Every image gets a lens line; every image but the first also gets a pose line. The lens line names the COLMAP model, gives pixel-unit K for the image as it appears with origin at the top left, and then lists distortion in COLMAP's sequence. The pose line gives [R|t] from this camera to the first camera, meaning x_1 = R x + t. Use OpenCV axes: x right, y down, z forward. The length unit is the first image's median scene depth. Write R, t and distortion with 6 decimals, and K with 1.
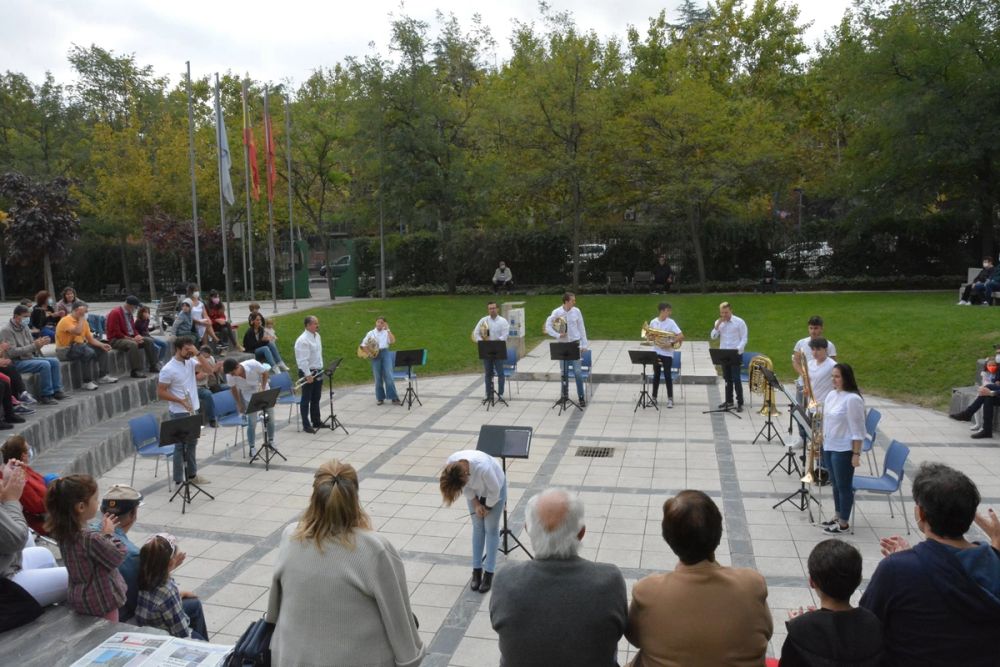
lens RADIAL K [[806.7, 0, 506.1], [0, 806.7, 327.9], [0, 0, 1]] dist [-0.141098, 0.117112]
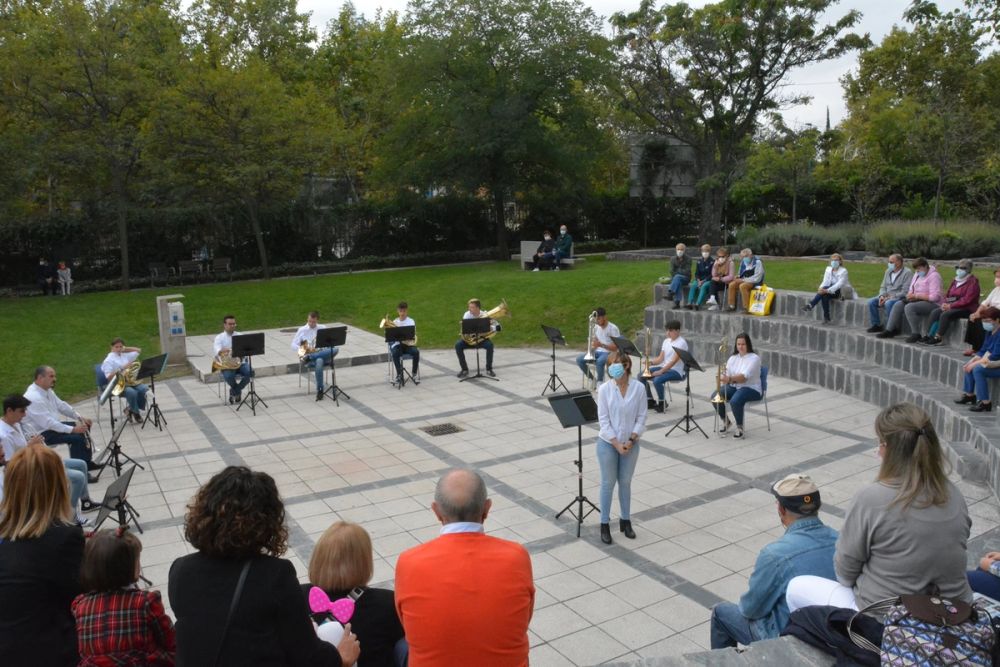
lens RADIAL K [[806.7, 0, 503.5], [0, 806.7, 331.1], [0, 0, 1]] dist [-0.141098, 0.117112]
pose [[0.709382, -0.098679, 0.697882, -0.319512], [0.088566, 0.994782, 0.050635, -0.005065], [-0.699237, 0.025889, 0.714421, 0.152186]]
